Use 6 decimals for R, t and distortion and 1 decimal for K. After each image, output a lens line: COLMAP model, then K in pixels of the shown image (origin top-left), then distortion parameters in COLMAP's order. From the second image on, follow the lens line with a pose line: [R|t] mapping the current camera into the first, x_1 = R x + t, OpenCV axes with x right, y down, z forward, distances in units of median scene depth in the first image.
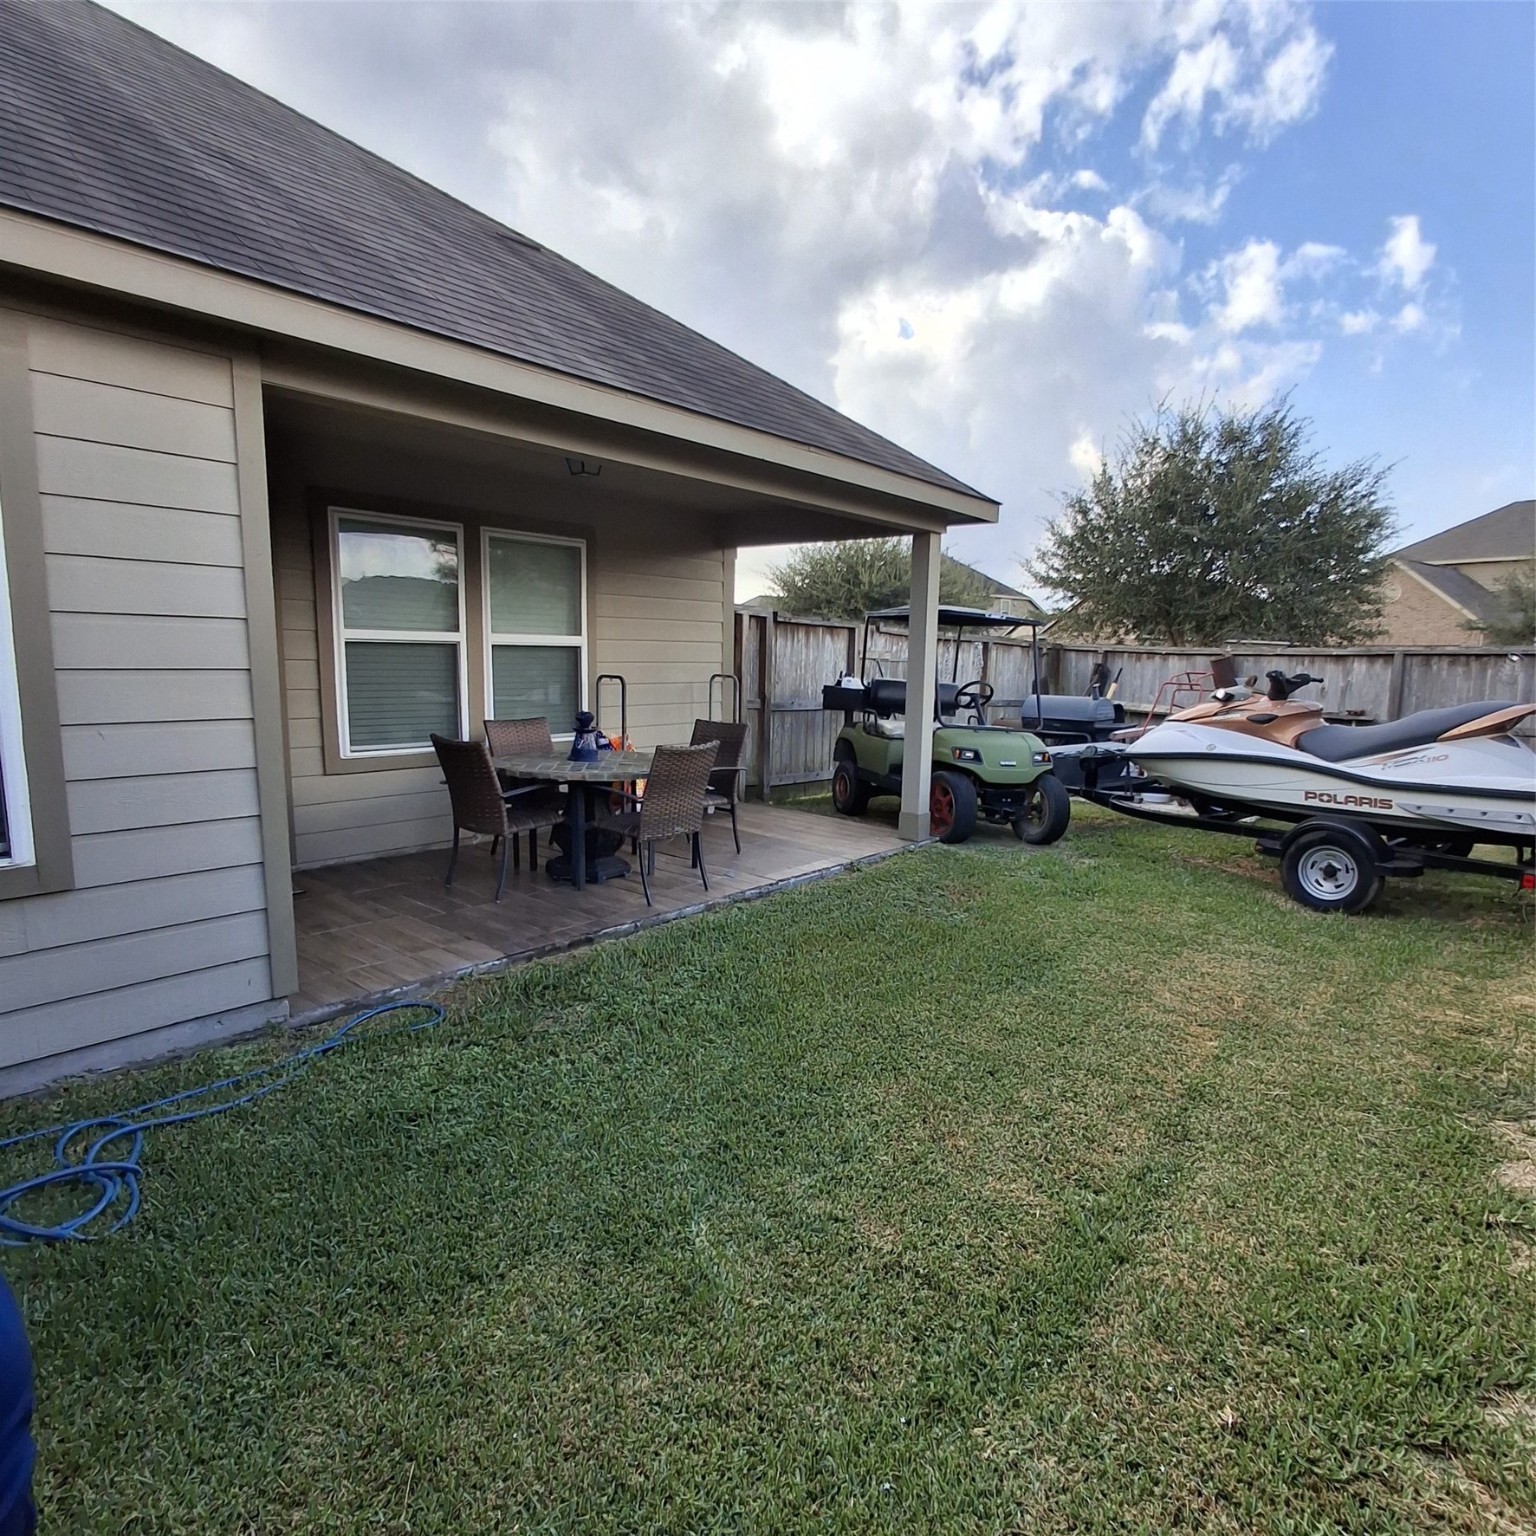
lens RADIAL K [[935.0, 0, 809.6], [0, 935.0, 796.7], [0, 0, 1]] dist [0.000406, 0.000742]
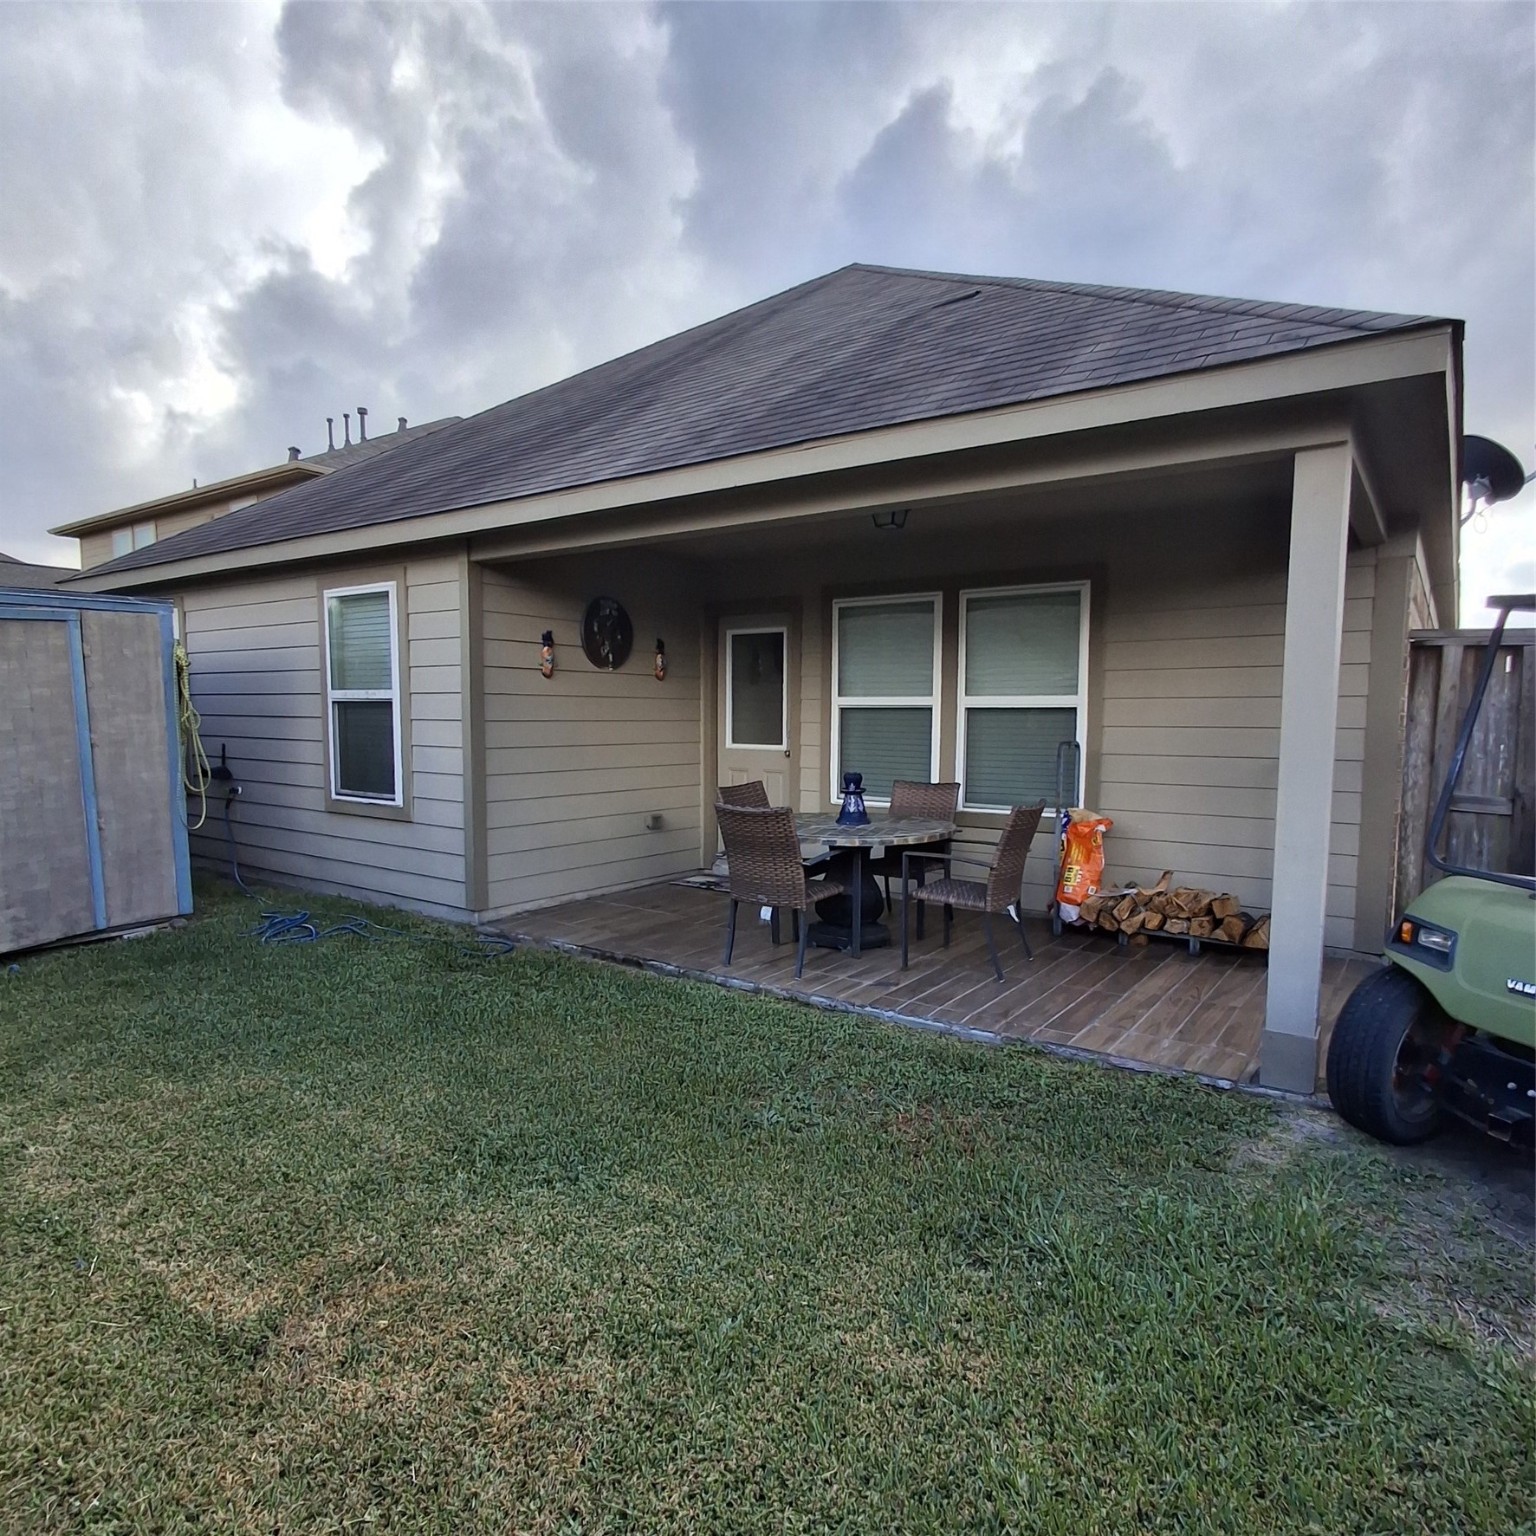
lens RADIAL K [[935.0, 0, 809.6], [0, 935.0, 796.7], [0, 0, 1]] dist [0.000406, 0.000742]
pose [[0.073164, 0.069917, -0.994866, 0.731611], [-0.157604, 0.985816, 0.057690, -0.117407], [0.984788, 0.152574, 0.083145, 0.895445]]
